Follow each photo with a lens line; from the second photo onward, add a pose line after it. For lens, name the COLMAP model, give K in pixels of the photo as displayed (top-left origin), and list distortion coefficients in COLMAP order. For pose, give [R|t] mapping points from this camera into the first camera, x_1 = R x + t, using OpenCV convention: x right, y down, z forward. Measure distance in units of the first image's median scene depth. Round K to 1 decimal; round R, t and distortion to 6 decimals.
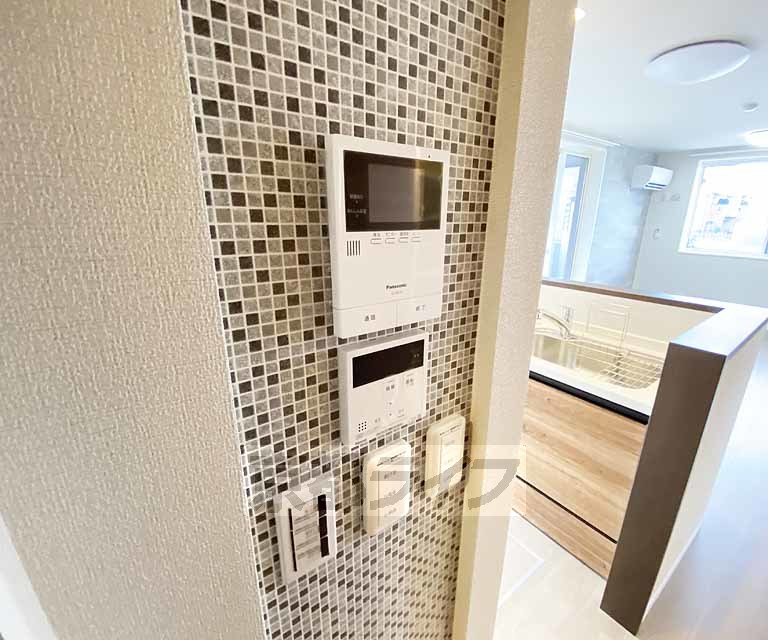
lens RADIAL K [[348.7, 0, 394.4], [0, 348.7, 311.5], [0, 0, 1]] dist [-0.001275, -0.000990]
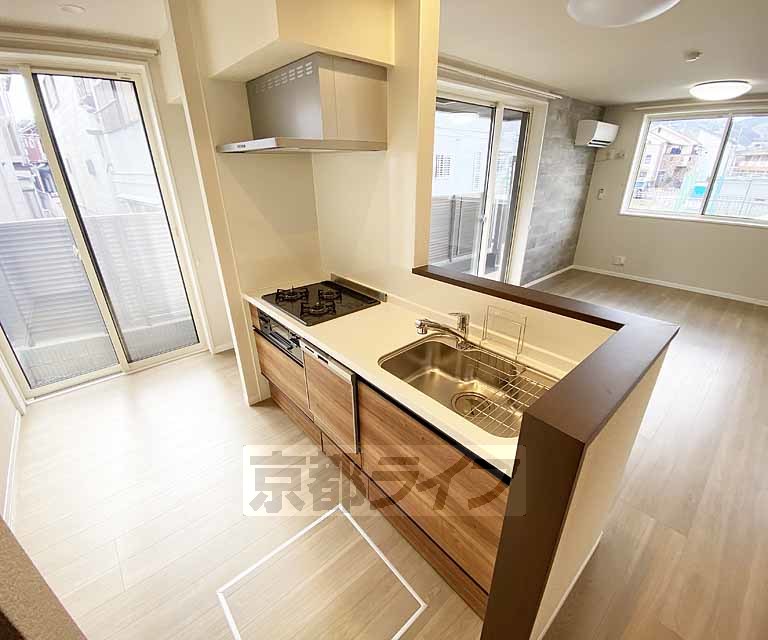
lens RADIAL K [[349.2, 0, 391.7], [0, 349.2, 319.5], [0, 0, 1]] dist [-0.006540, -0.001016]
pose [[0.995184, -0.049040, 0.084871, 0.087863], [0.036586, 0.989113, 0.142535, -0.044322], [-0.090937, -0.138743, 0.986144, 0.058822]]
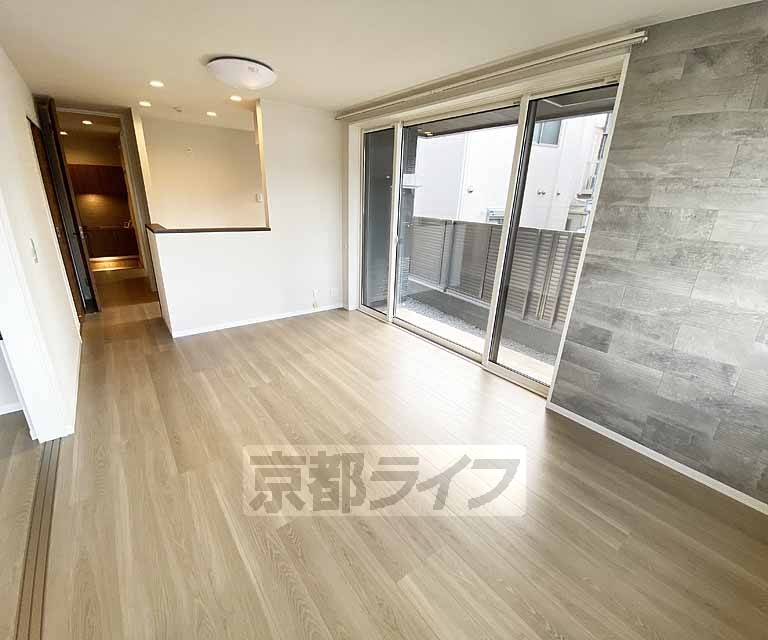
lens RADIAL K [[347.5, 0, 371.7], [0, 347.5, 321.1], [0, 0, 1]] dist [0.002855, -0.011816]
pose [[0.010014, 0.329613, -0.944063, 0.988270], [-0.306962, 0.899539, 0.310812, -0.173331], [0.951669, 0.286679, 0.110187, 0.651529]]
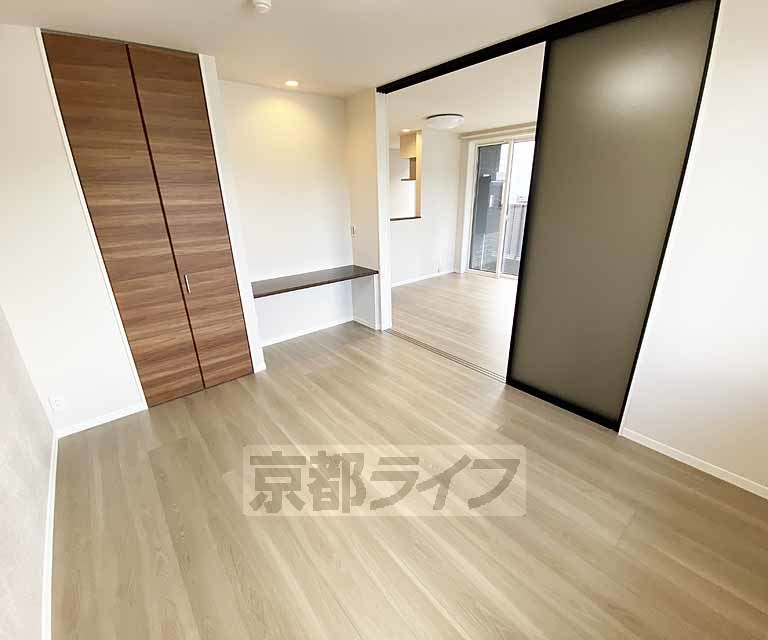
lens RADIAL K [[346.2, 0, 384.0], [0, 346.2, 320.0], [0, 0, 1]] dist [0.001219, -0.011189]
pose [[0.059249, 0.342274, -0.937730, 1.373682], [-0.248885, 0.914780, 0.318172, -0.064741], [0.966719, 0.214536, 0.139387, 0.245203]]
